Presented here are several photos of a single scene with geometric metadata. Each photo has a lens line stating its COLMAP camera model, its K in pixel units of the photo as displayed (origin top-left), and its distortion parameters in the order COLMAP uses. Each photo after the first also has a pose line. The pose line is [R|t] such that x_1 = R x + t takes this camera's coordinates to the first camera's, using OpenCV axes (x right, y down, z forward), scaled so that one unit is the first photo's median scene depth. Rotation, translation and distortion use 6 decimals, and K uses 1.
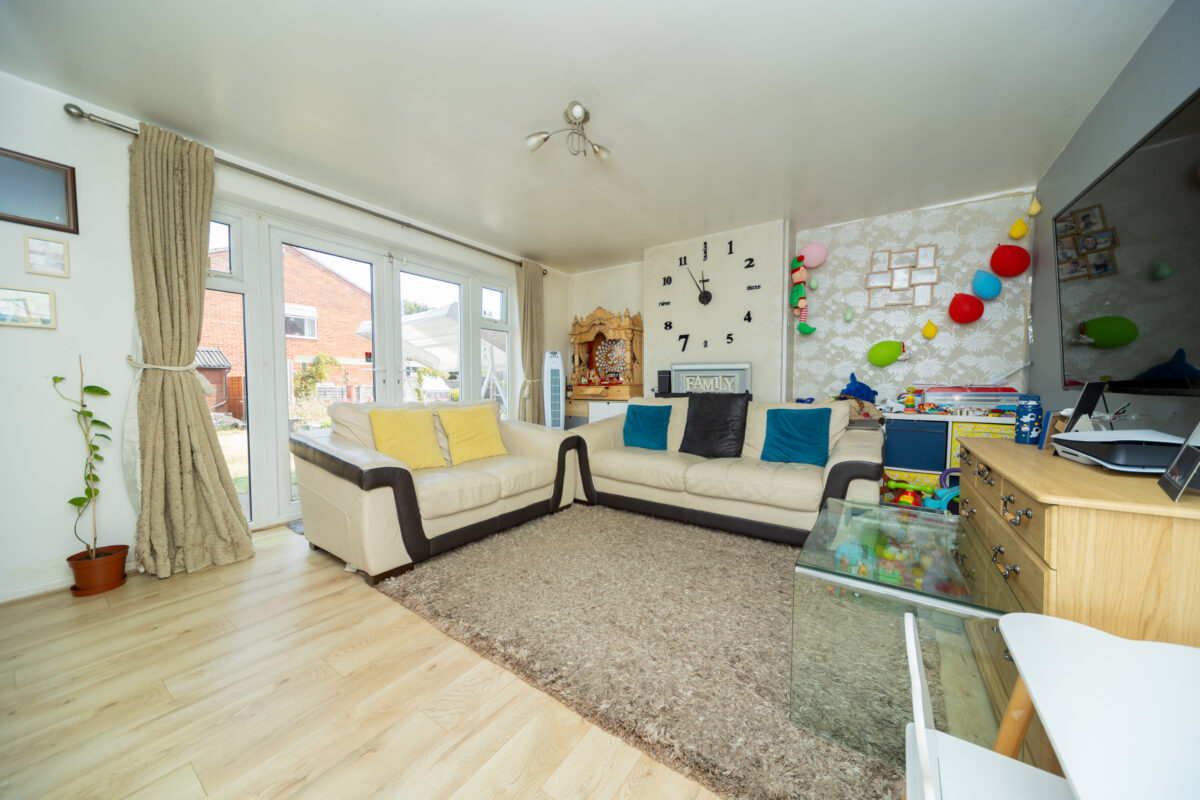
lens RADIAL K [[415.5, 0, 598.3], [0, 415.5, 398.4], [0, 0, 1]] dist [0.000949, 0.000201]
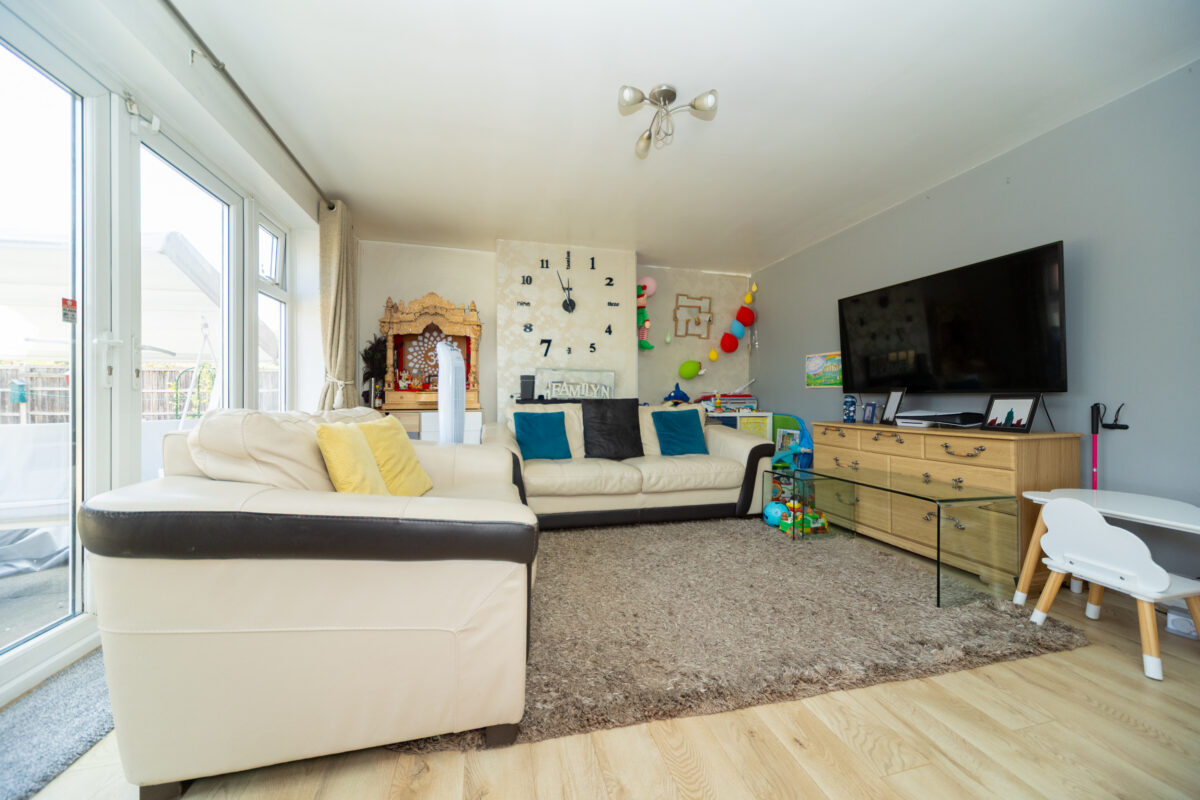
lens RADIAL K [[415.5, 0, 598.3], [0, 415.5, 398.4], [0, 0, 1]] dist [0.000949, 0.000201]
pose [[0.654258, 0.002378, 0.756267, -0.465910], [0.022123, 0.999507, -0.022281, 0.009045], [-0.755948, 0.031309, 0.653883, 0.290305]]
